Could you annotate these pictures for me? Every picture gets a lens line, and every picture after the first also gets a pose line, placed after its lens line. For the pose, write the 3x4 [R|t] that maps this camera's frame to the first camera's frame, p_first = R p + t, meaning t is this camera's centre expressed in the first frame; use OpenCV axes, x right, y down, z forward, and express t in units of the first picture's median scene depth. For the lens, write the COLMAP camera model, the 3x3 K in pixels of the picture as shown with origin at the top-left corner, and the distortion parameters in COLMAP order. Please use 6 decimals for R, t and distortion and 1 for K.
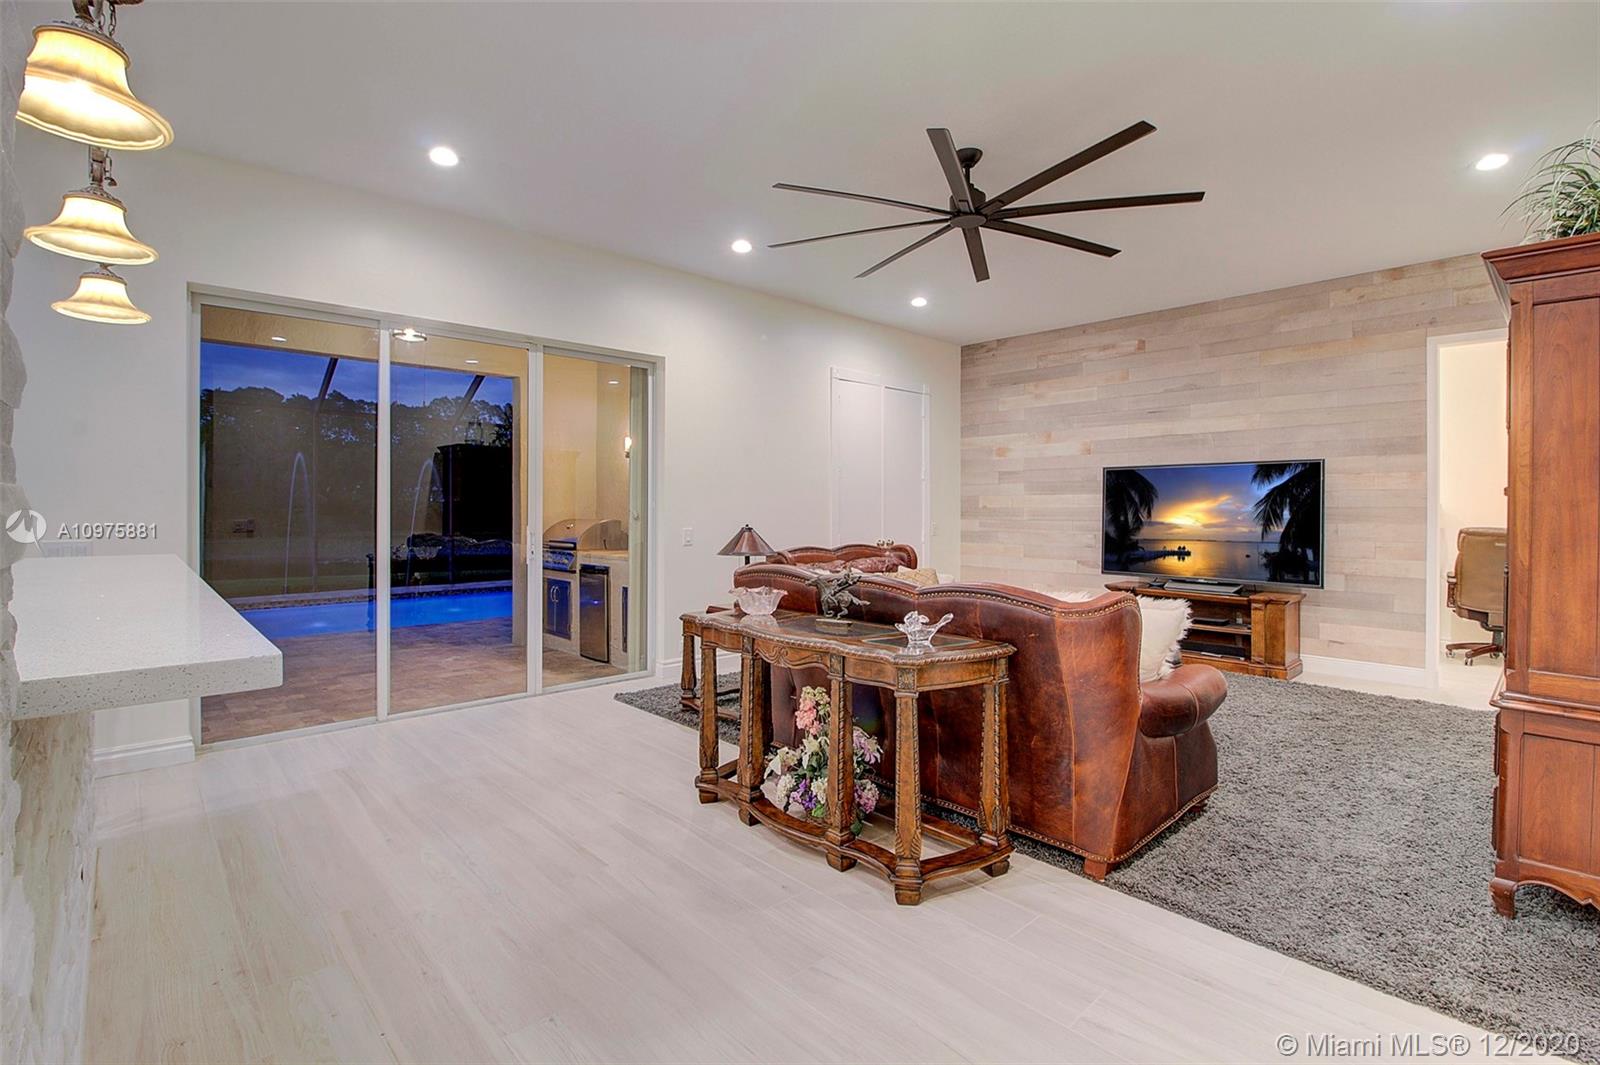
lens RADIAL K [[736.6, 0, 808.9], [0, 736.6, 508.6], [0, 0, 1]] dist [0.003628, -0.014766]
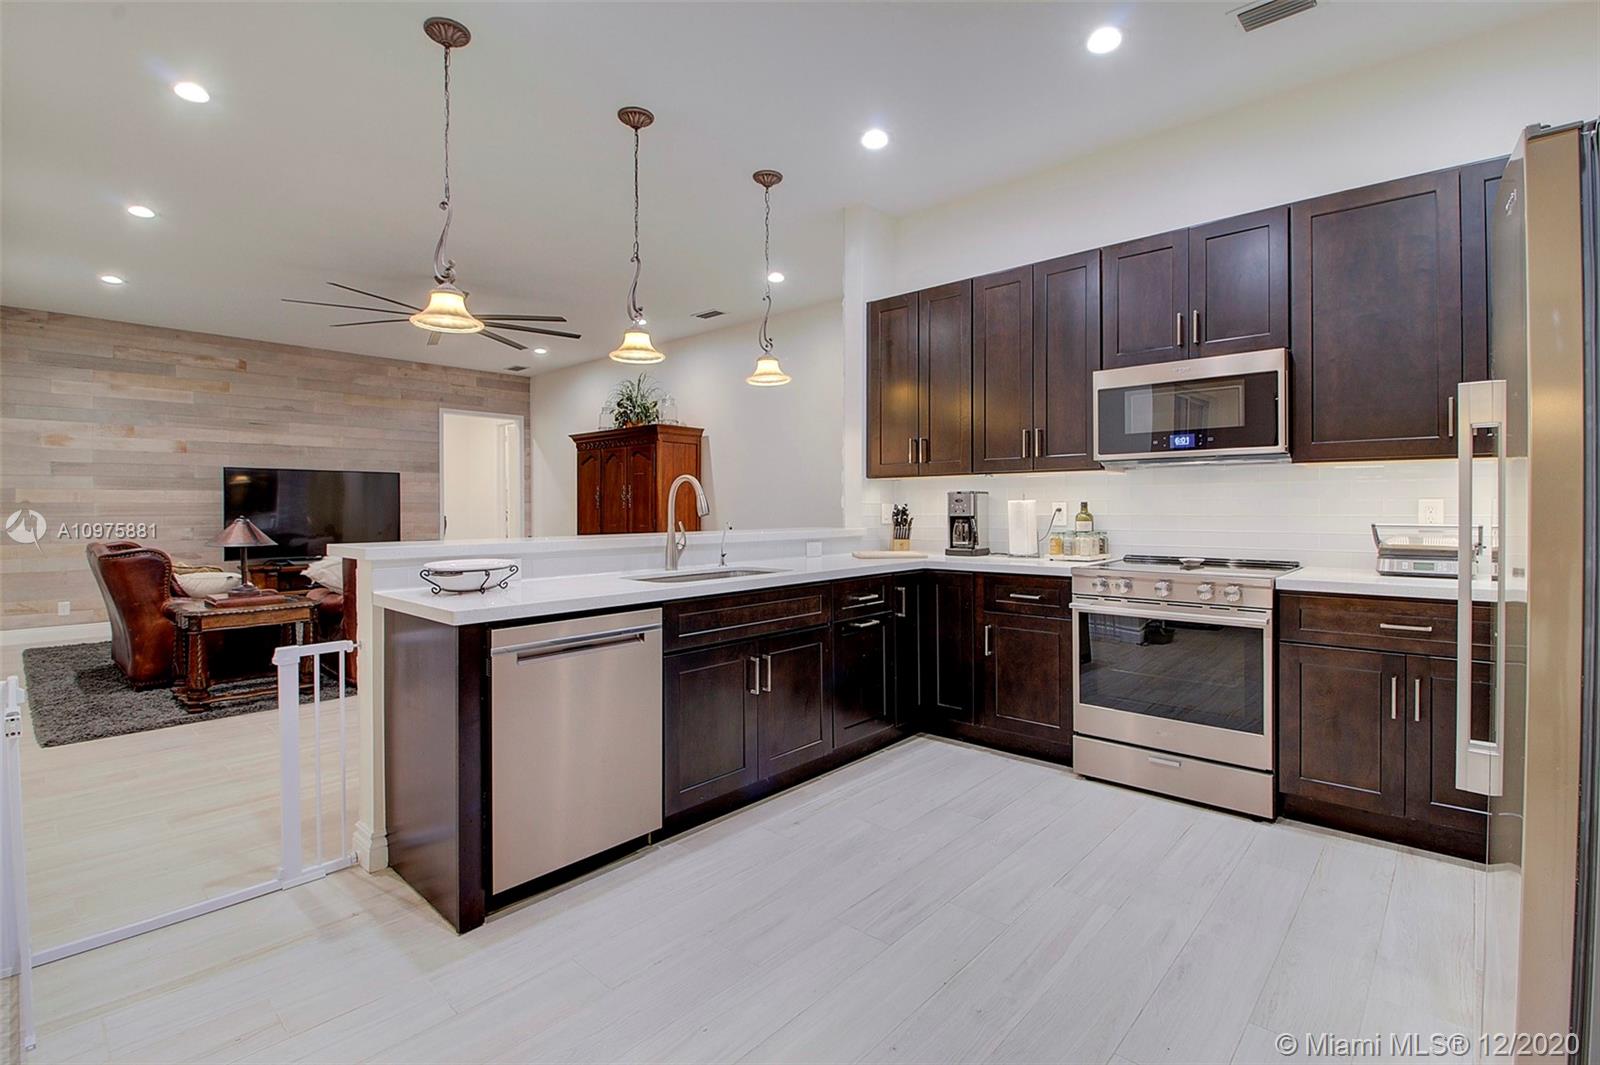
lens RADIAL K [[736.6, 0, 808.9], [0, 736.6, 508.6], [0, 0, 1]] dist [0.003628, -0.014766]
pose [[-0.079776, -0.004467, 0.996803, -0.814697], [0.002364, 0.999986, 0.004671, 0.004528], [-0.996810, 0.002729, -0.079764, 0.197794]]
